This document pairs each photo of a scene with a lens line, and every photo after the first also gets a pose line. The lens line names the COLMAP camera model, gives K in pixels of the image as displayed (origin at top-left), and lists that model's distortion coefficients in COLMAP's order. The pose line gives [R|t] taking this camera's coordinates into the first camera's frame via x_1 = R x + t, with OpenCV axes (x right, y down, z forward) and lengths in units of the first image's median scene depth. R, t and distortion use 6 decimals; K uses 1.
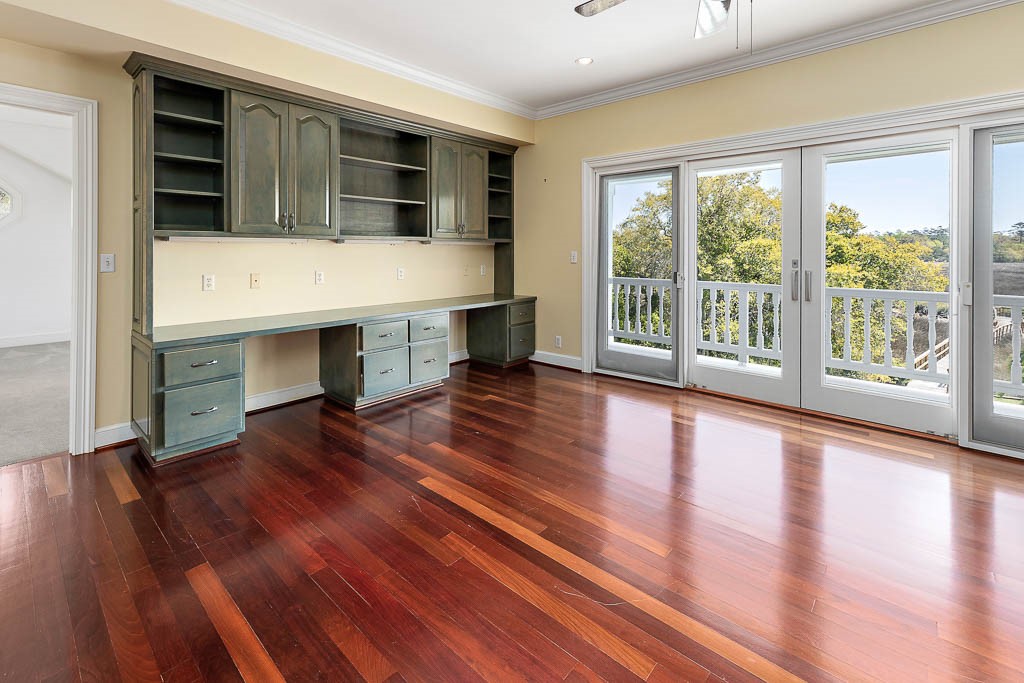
lens RADIAL K [[451.1, 0, 507.5], [0, 451.1, 297.7], [0, 0, 1]] dist [0.003149, 0.000543]
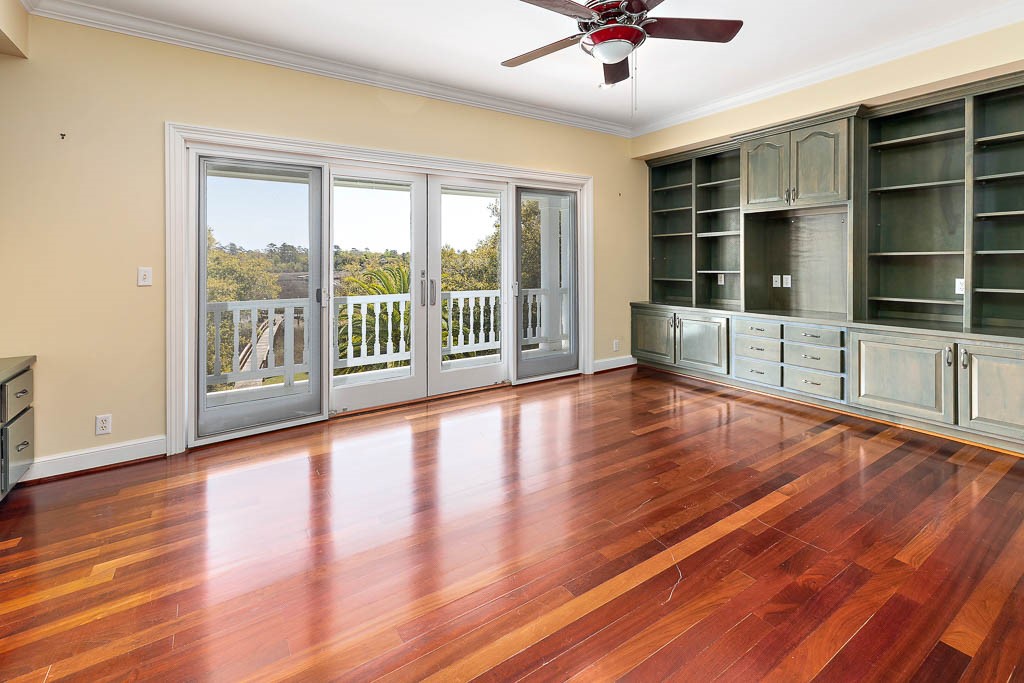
lens RADIAL K [[455.6, 0, 511.9], [0, 455.6, 264.8], [0, 0, 1]] dist [0.011361, 0.000245]
pose [[0.249942, -0.005157, 0.968247, -0.390388], [0.106775, 0.994034, -0.022269, -0.039605], [-0.962355, 0.108950, 0.249002, 0.421498]]
